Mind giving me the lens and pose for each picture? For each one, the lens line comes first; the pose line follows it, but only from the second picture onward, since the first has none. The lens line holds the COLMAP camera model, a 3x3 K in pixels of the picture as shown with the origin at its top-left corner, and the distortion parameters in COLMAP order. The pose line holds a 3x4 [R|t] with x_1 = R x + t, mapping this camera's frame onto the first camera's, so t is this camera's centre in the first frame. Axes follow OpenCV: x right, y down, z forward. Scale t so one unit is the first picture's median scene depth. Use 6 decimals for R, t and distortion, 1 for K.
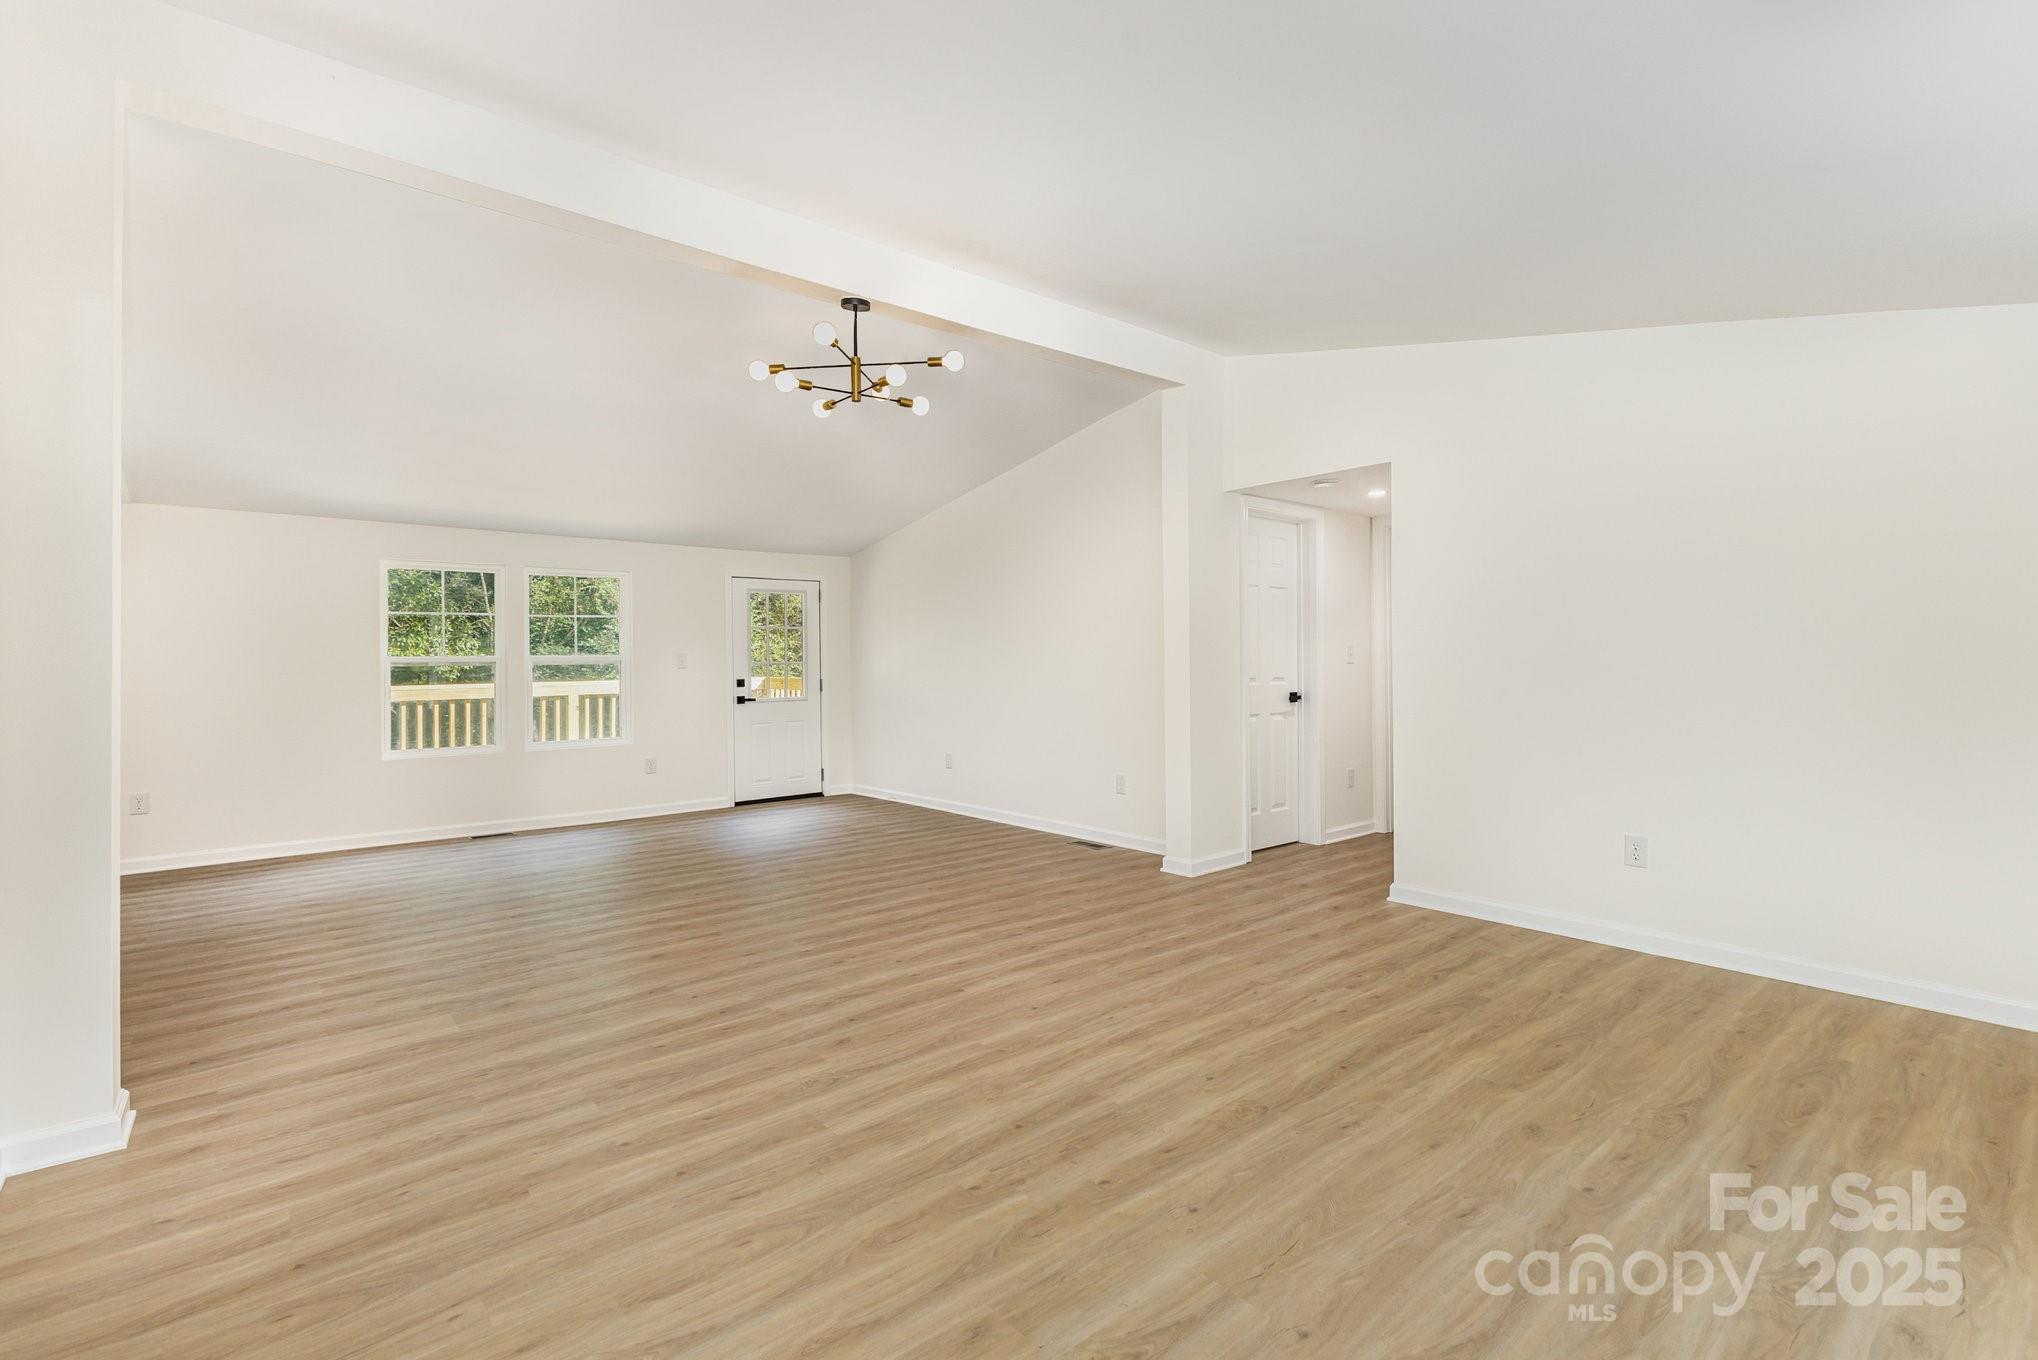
lens RADIAL K [[925.1, 0, 1024.4], [0, 925.1, 676.4], [0, 0, 1]] dist [-0.012359, -0.000096]
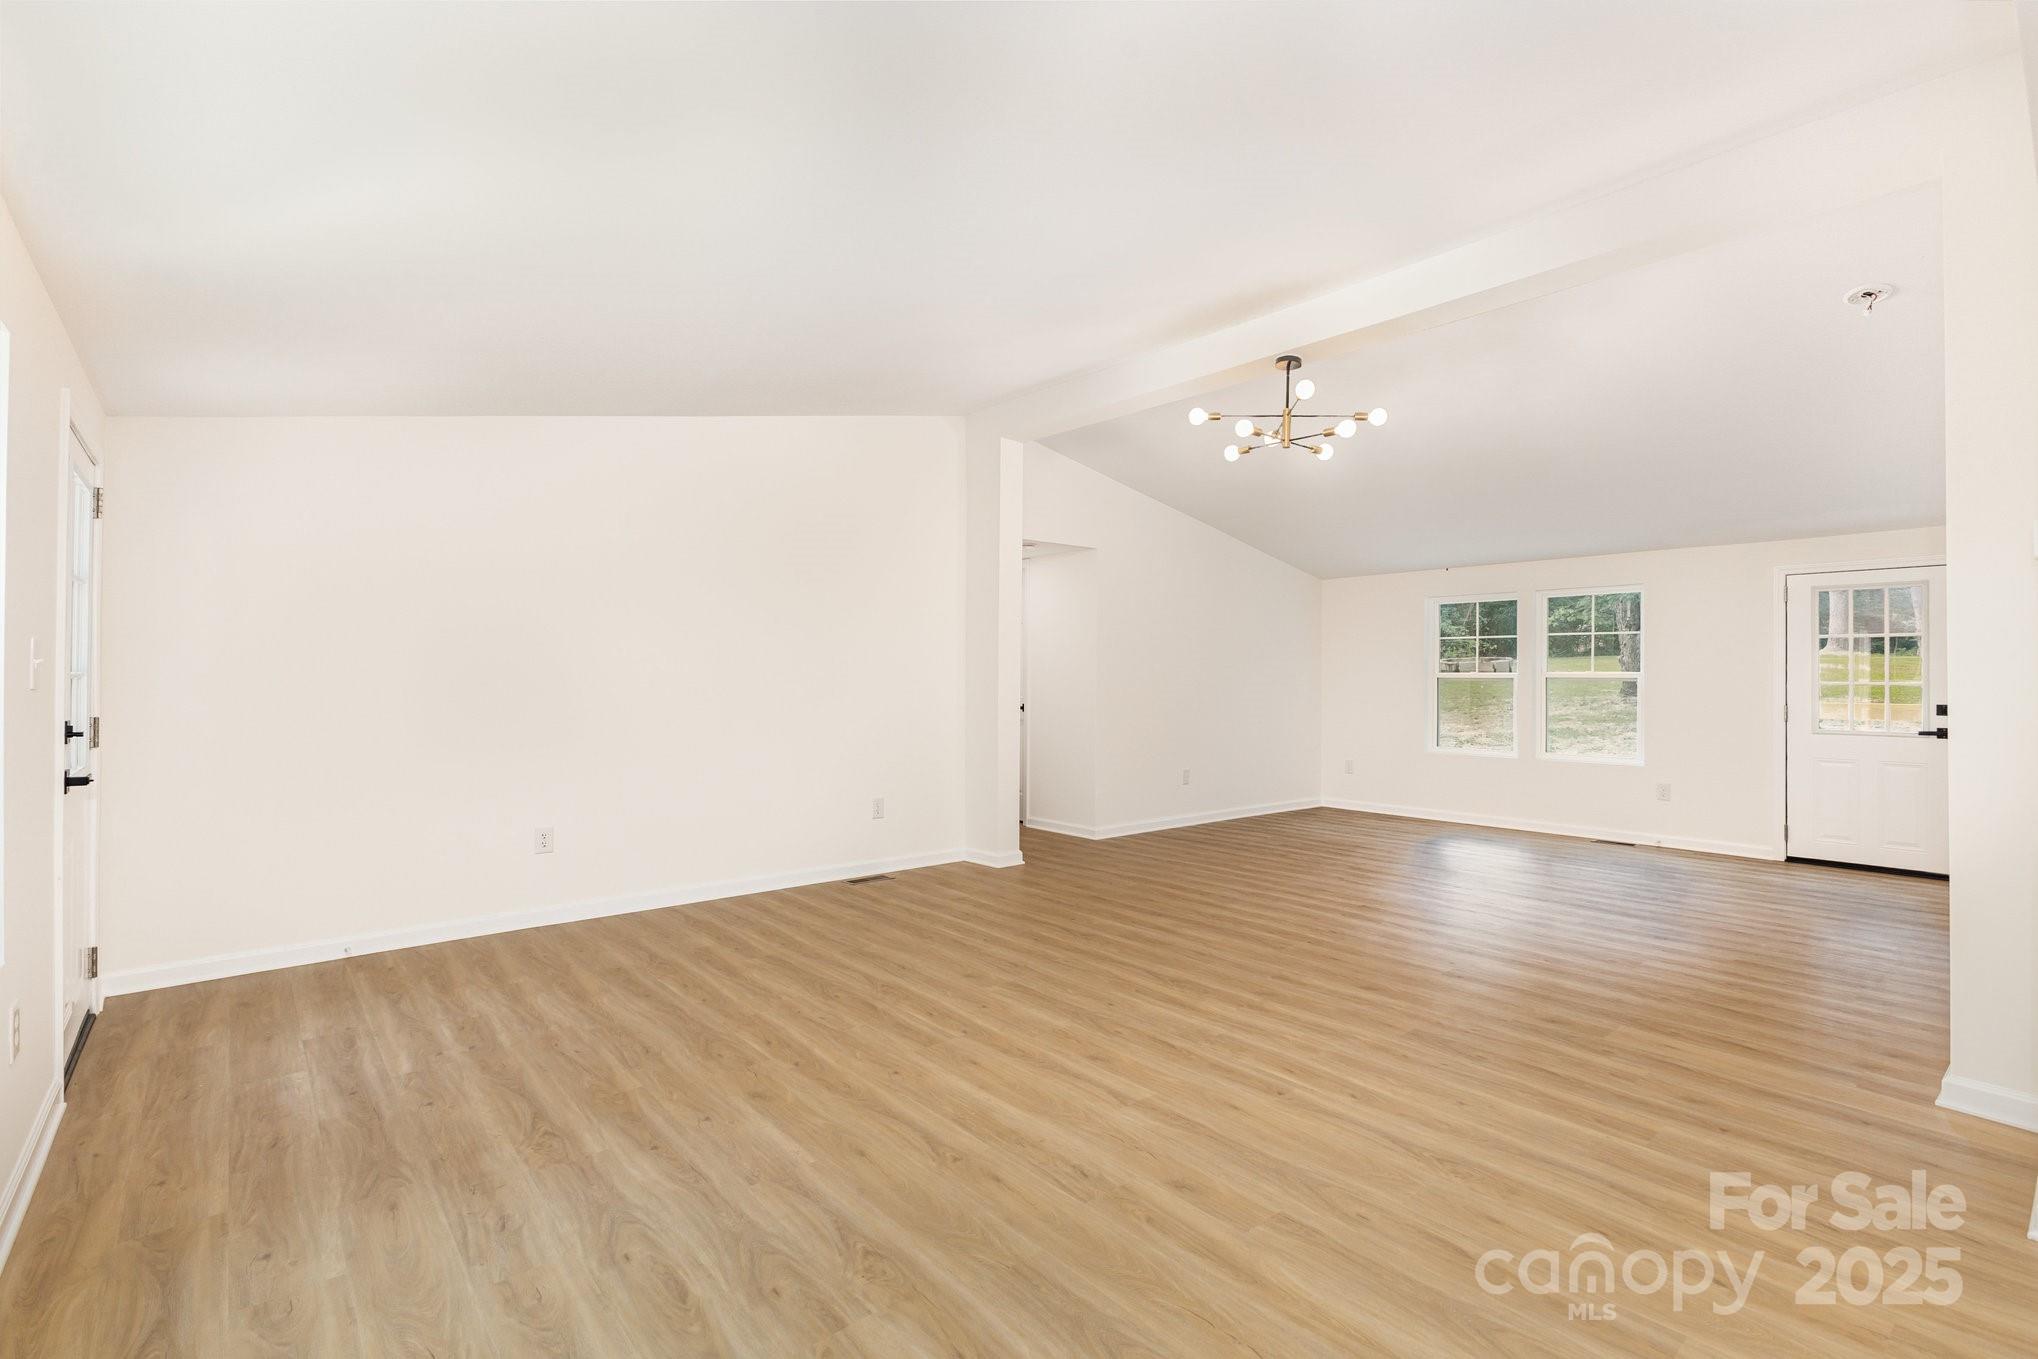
lens RADIAL K [[925.1, 0, 1024.4], [0, 925.1, 675.9], [0, 0, 1]] dist [-0.012359, -0.000096]
pose [[0.019608, 0.008330, 0.999773, -1.325367], [0.017057, 0.999817, -0.008665, -0.011719], [-0.999662, 0.017223, 0.019462, 1.307779]]
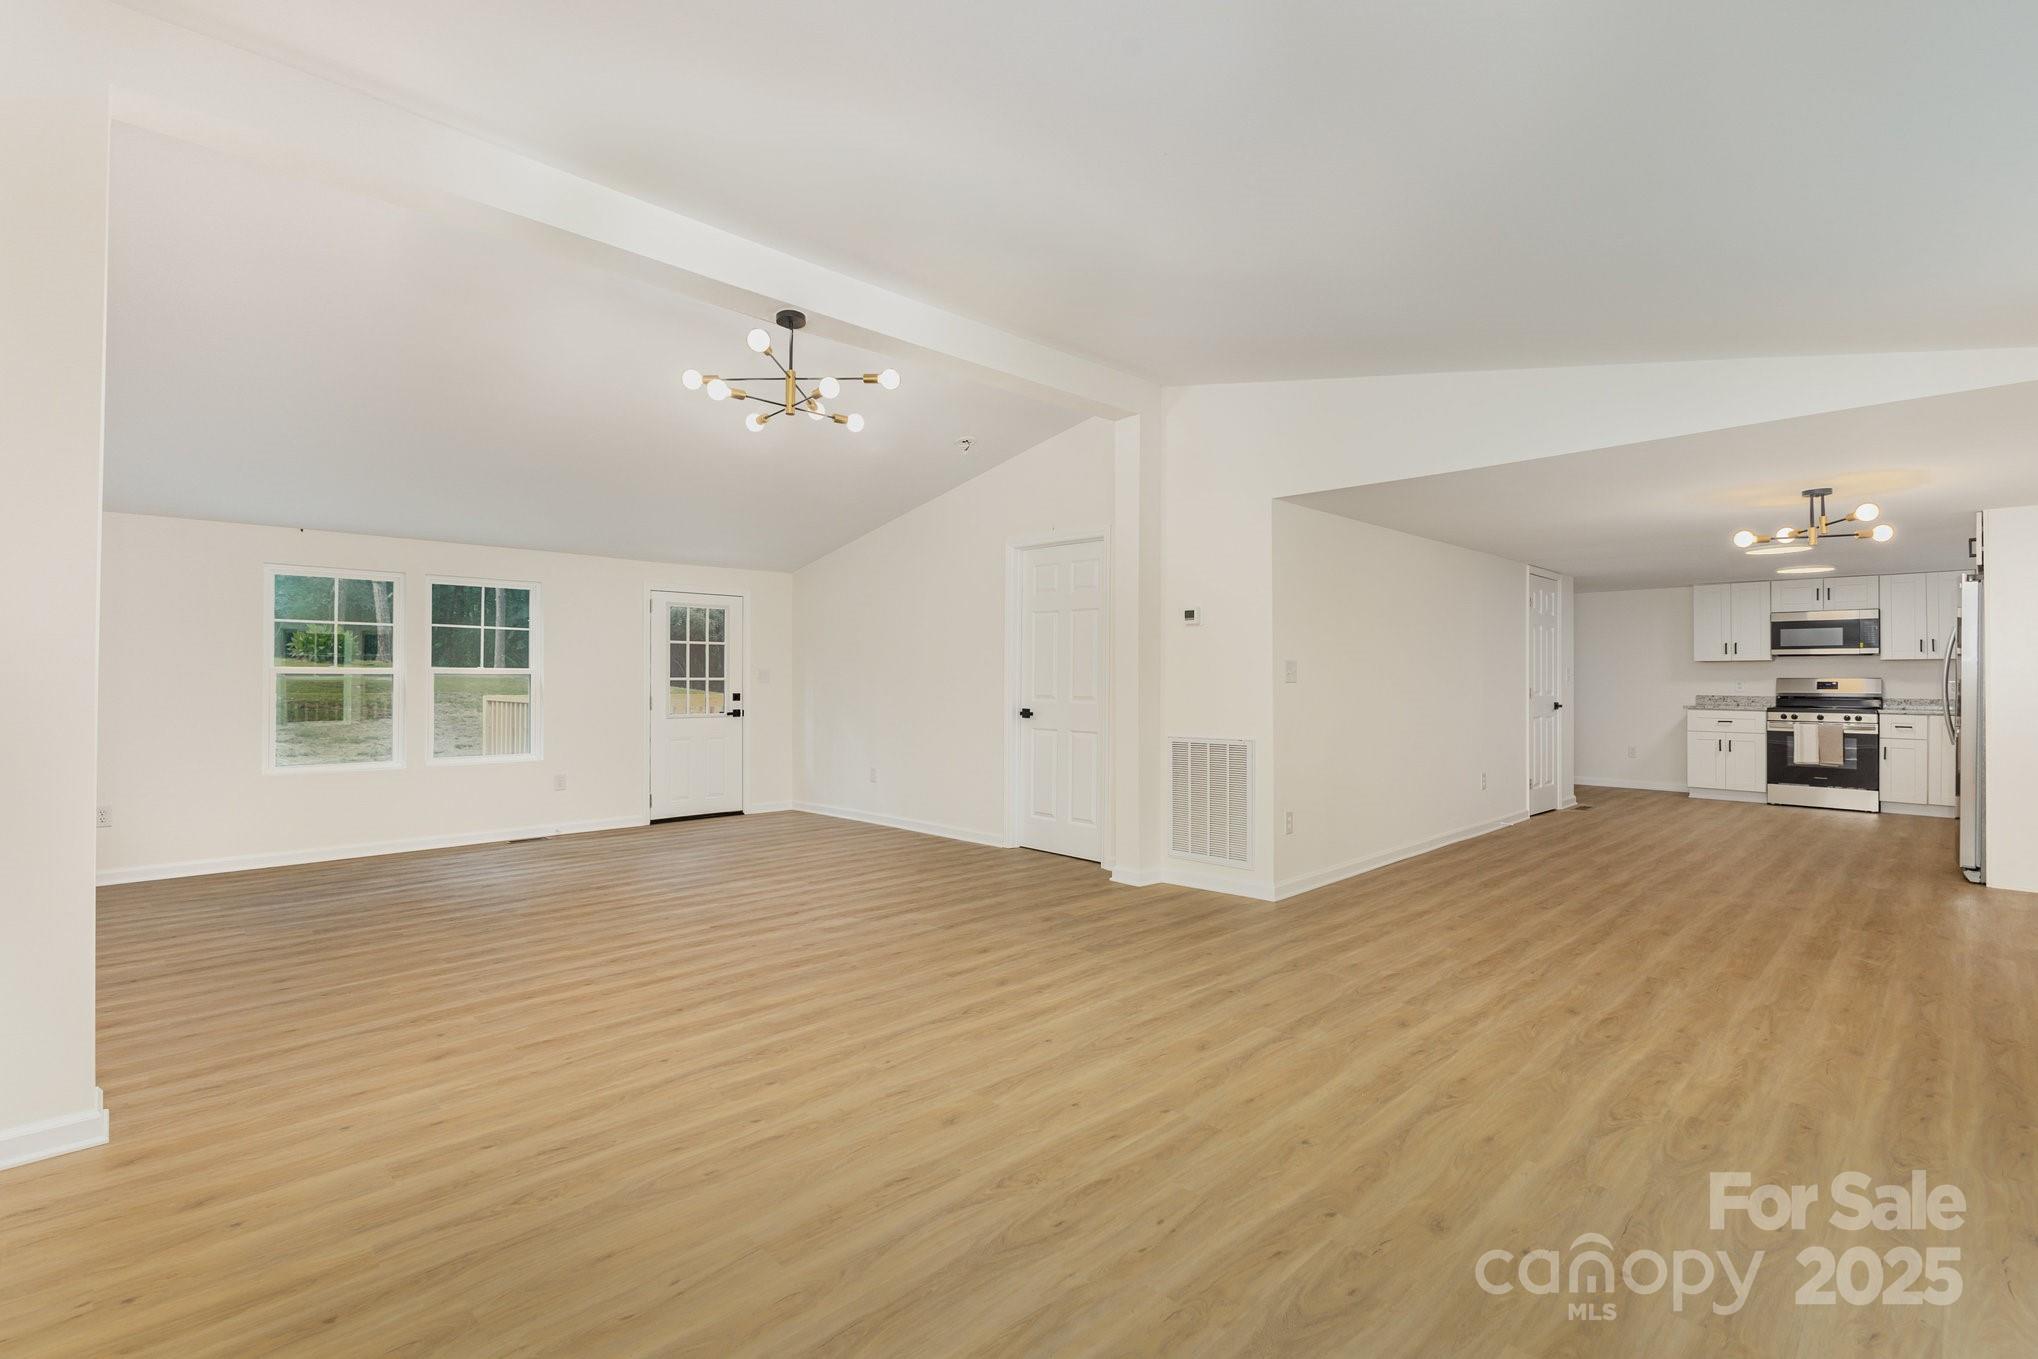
lens RADIAL K [[928.9, 0, 1014.6], [0, 928.9, 675.1], [0, 0, 1]] dist [0.016663, -0.009082]
pose [[-0.998709, 0.001742, -0.050771, -0.375627], [0.000806, 0.999829, 0.018454, -0.034304], [0.050795, 0.018389, -0.998540, 2.038358]]
